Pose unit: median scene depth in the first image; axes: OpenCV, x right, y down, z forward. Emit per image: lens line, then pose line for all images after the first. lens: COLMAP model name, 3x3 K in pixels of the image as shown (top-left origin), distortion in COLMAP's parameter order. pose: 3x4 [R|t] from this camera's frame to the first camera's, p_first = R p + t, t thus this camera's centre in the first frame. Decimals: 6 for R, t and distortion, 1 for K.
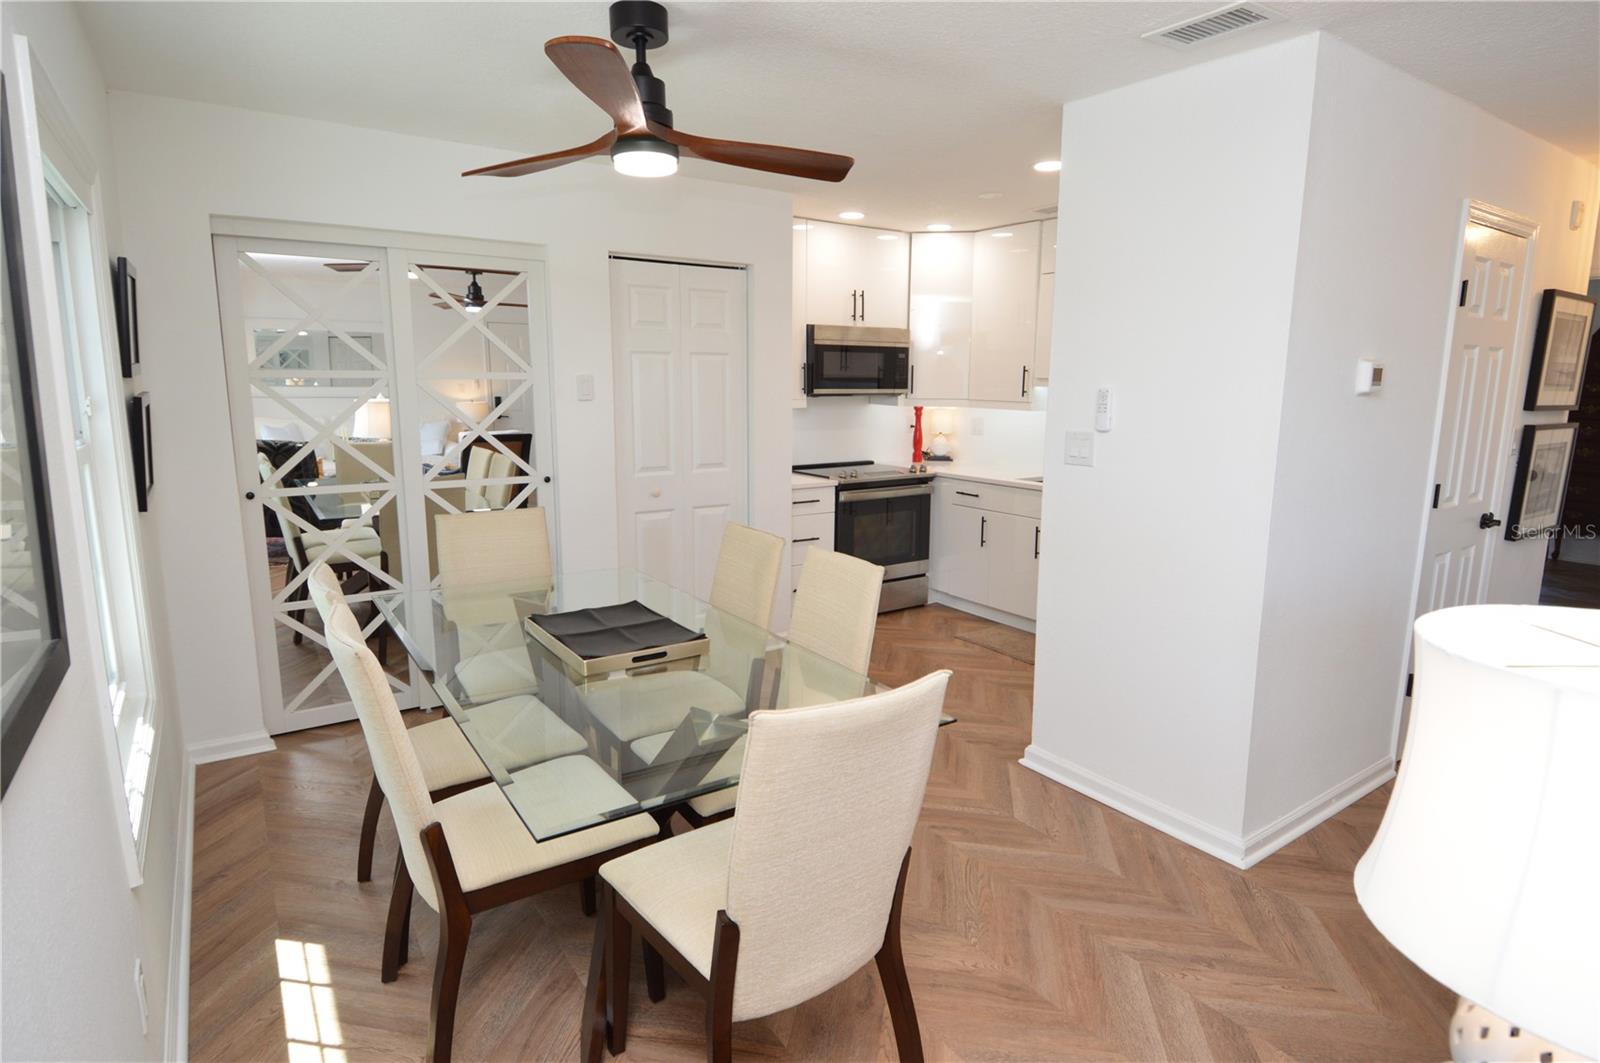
lens RADIAL K [[853.7, 0, 800.0], [0, 853.7, 531.5], [0, 0, 1]] dist [0.027213, -0.041717]
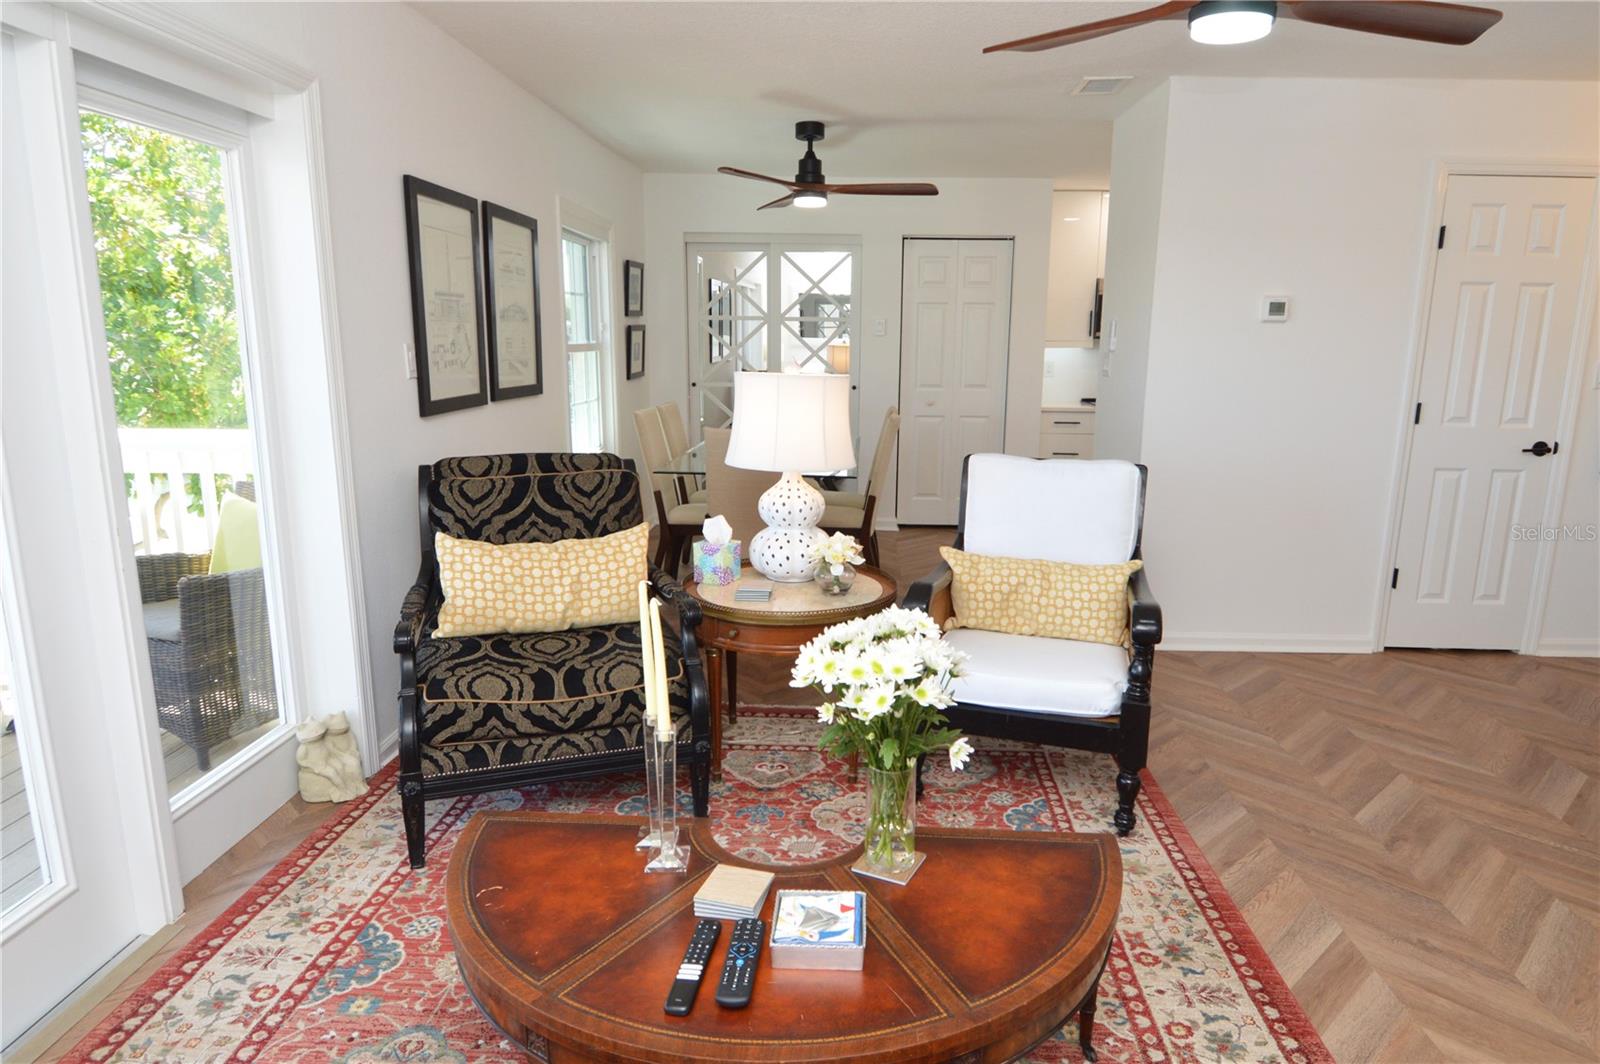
lens RADIAL K [[902.1, 0, 845.0], [0, 902.1, 511.9], [0, 0, 1]] dist [0.028547, -0.030430]
pose [[0.815429, 0.117921, -0.566719, 0.571210], [-0.112619, 0.992641, 0.044502, 0.082841], [0.567796, 0.027535, 0.822708, -0.311183]]
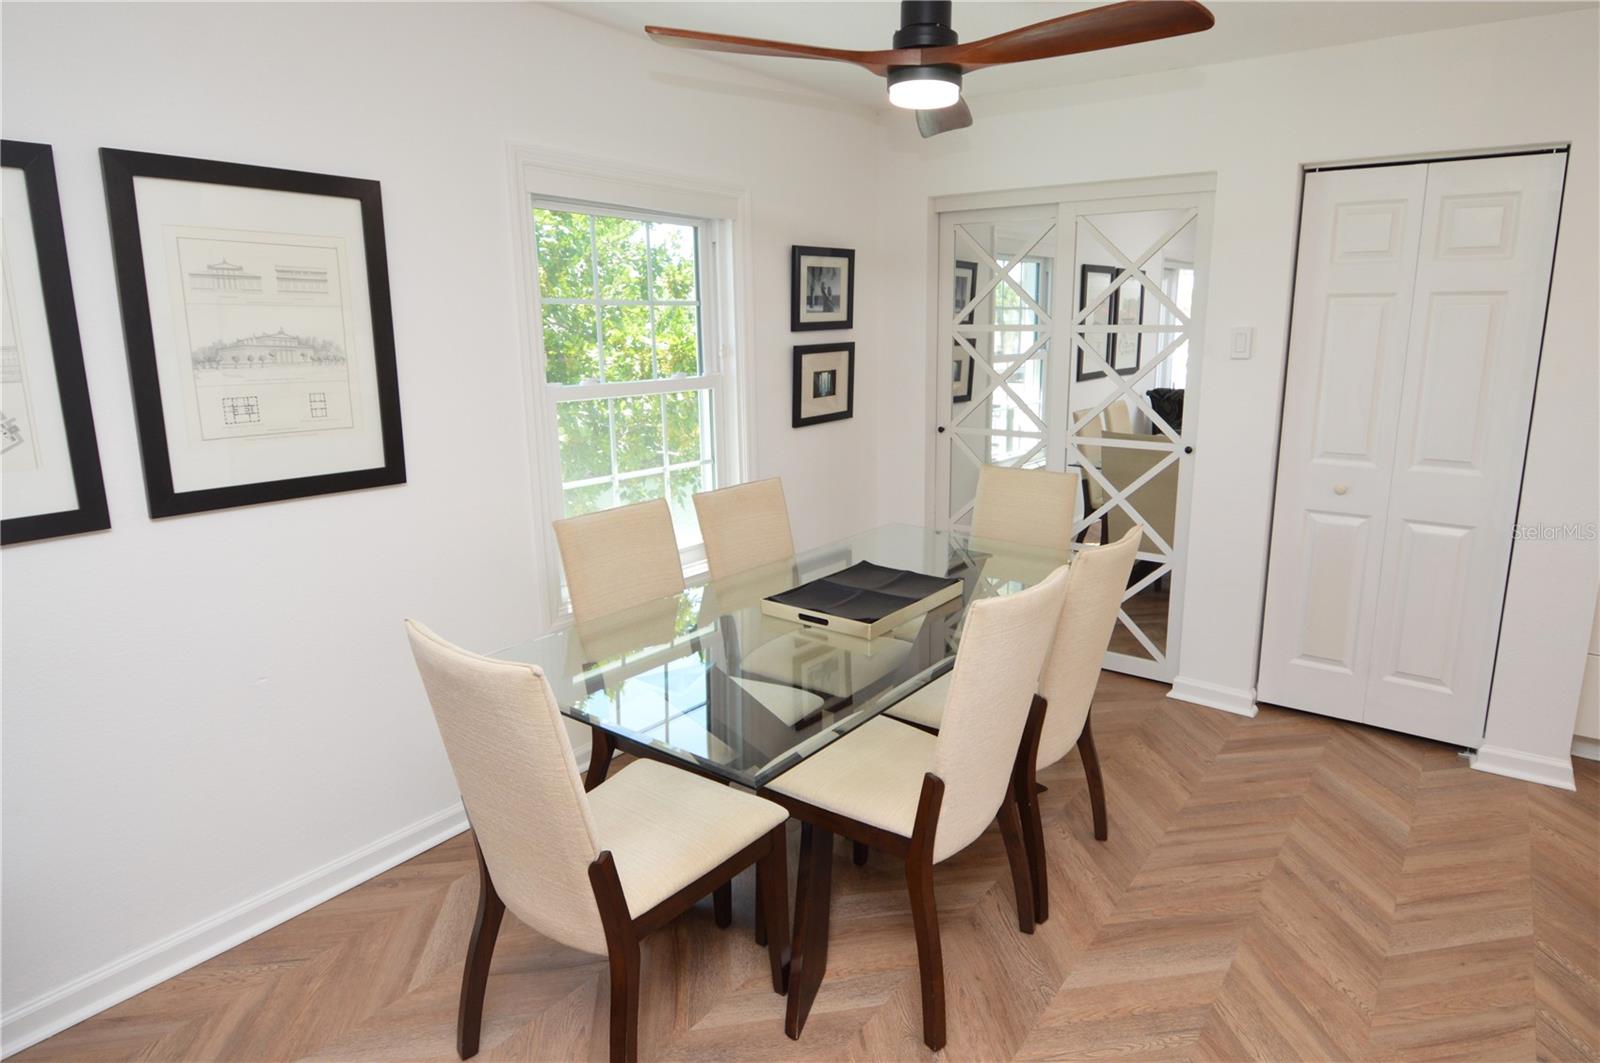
lens RADIAL K [[902.1, 0, 845.0], [0, 902.1, 511.4], [0, 0, 1]] dist [0.028547, -0.030430]
pose [[0.360720, 0.185222, -0.914097, 0.376435], [-0.162257, 0.977599, 0.134060, -0.059256], [0.918452, 0.099961, 0.382693, 0.306155]]
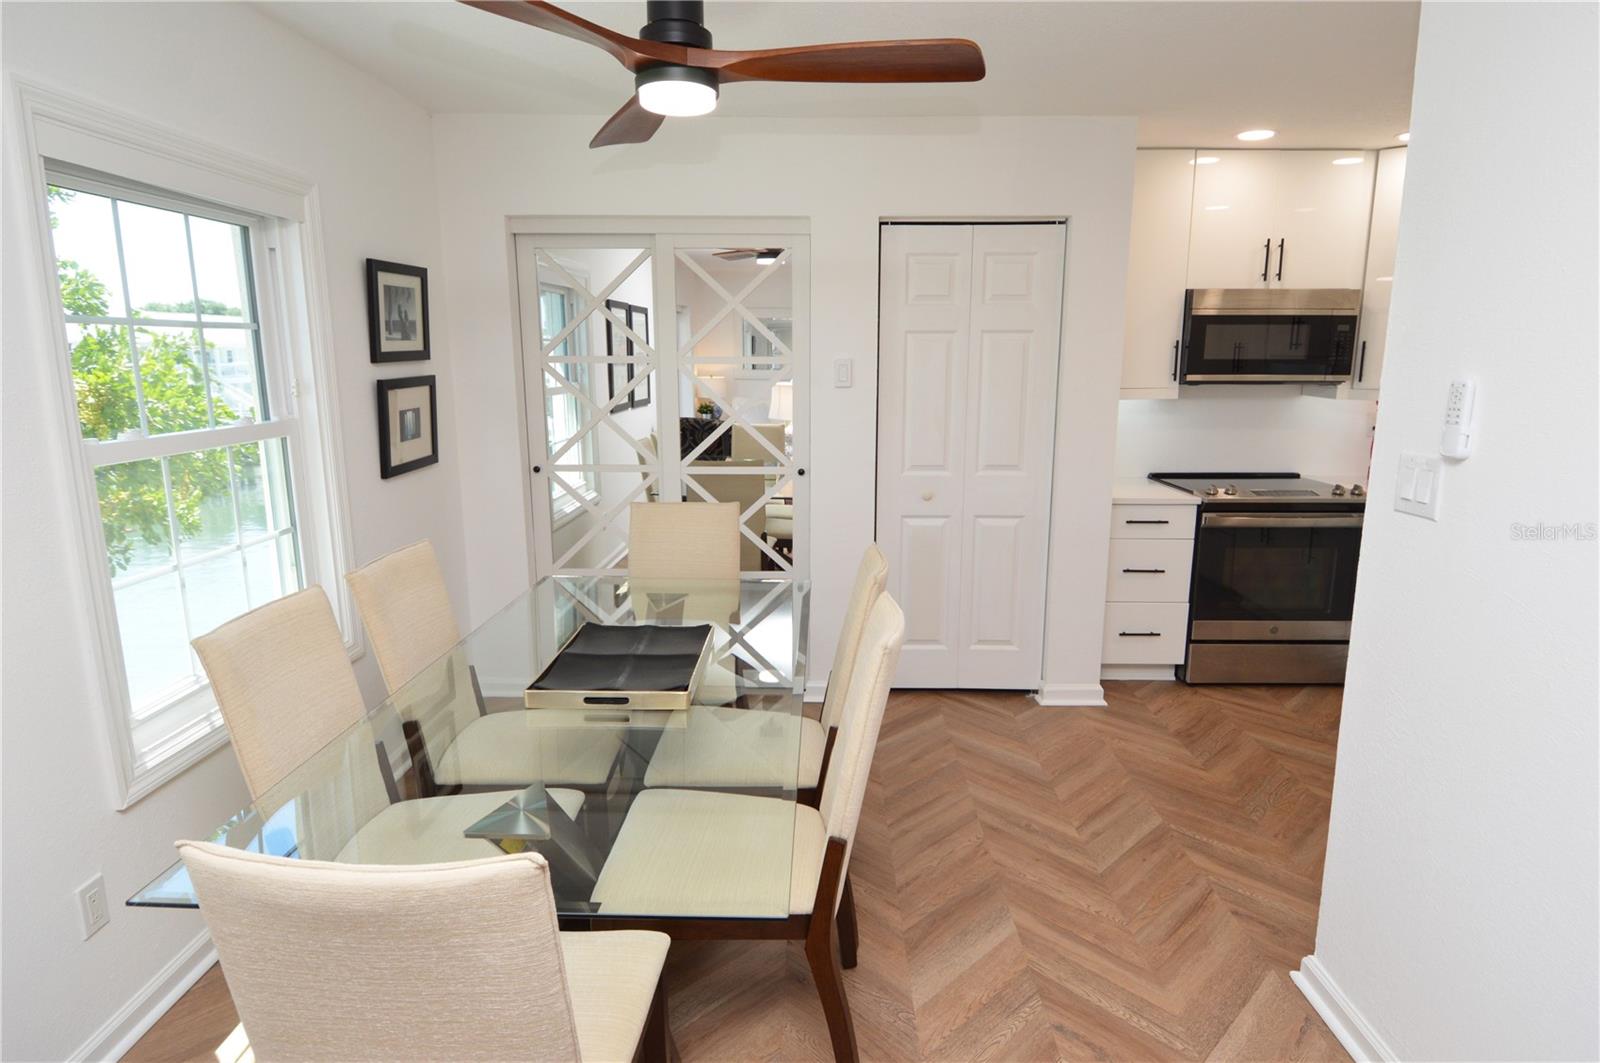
lens RADIAL K [[868.1, 0, 804.2], [0, 868.1, 527.7], [0, 0, 1]] dist [0.020465, -0.026406]
pose [[0.820867, 0.104645, -0.561451, 0.216041], [-0.097309, 0.994322, 0.043055, -0.037059], [0.562769, 0.019292, 0.826389, 0.200227]]
